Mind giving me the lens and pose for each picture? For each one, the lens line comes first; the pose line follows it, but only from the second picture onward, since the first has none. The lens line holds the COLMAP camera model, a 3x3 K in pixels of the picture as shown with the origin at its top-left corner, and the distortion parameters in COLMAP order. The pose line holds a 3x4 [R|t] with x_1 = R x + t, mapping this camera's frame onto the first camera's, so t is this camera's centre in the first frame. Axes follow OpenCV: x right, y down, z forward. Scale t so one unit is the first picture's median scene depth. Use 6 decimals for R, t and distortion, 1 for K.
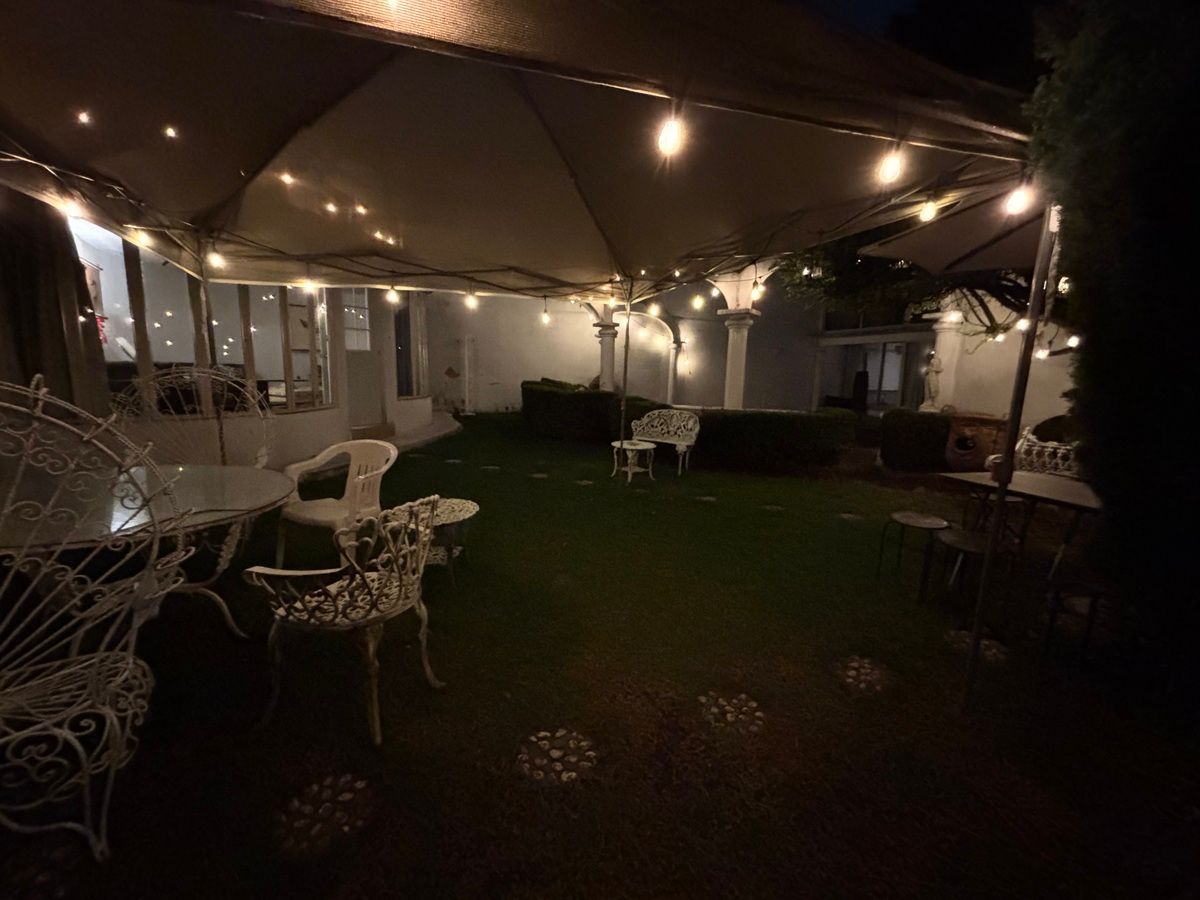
lens RADIAL K [[482.7, 0, 600.0], [0, 482.7, 450.0], [0, 0, 1]] dist [0.000689, 0.000921]
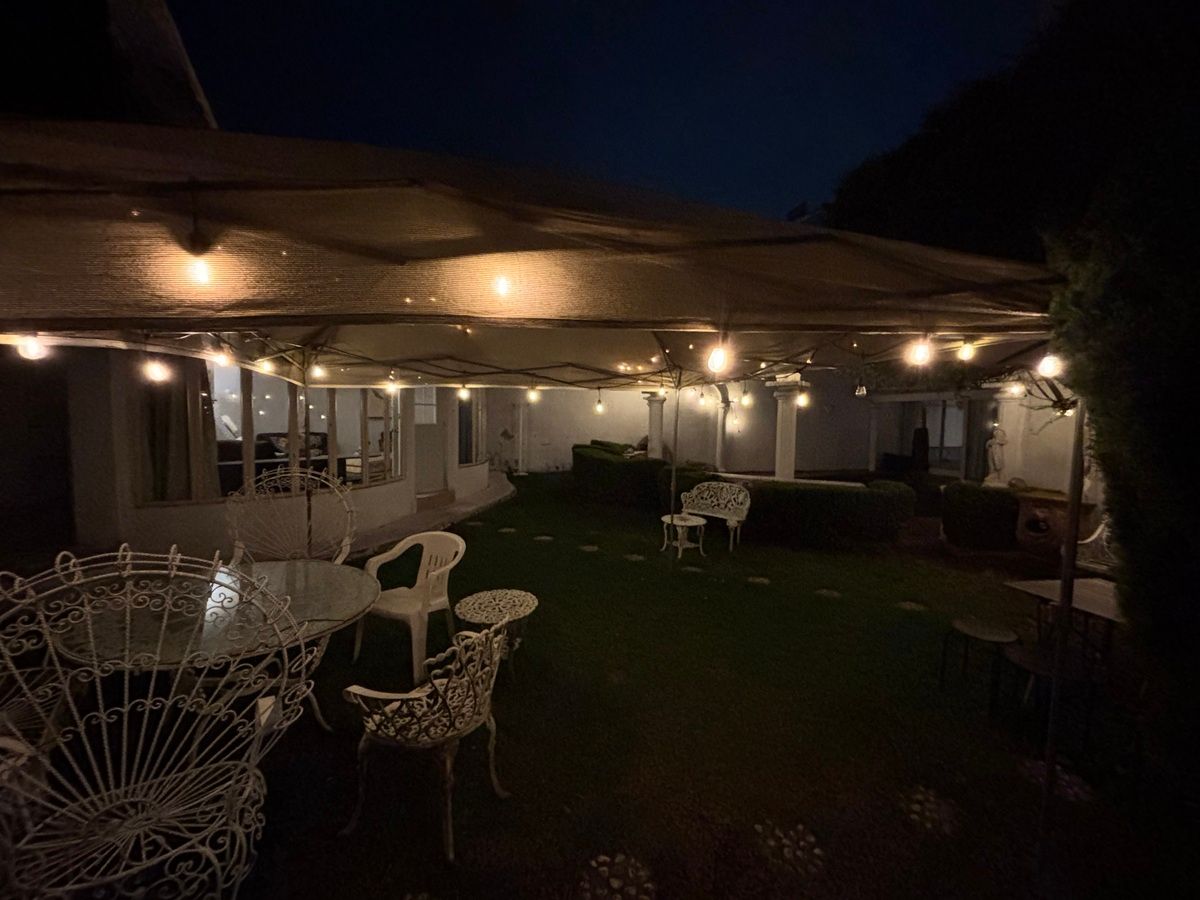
lens RADIAL K [[483.1, 0, 600.0], [0, 483.1, 450.0], [0, 0, 1]] dist [-0.000330, 0.002339]
pose [[0.995256, -0.001876, -0.097269, -0.009209], [-0.007255, 0.995599, -0.093435, -0.087601], [0.097016, 0.093698, 0.990863, -0.053208]]
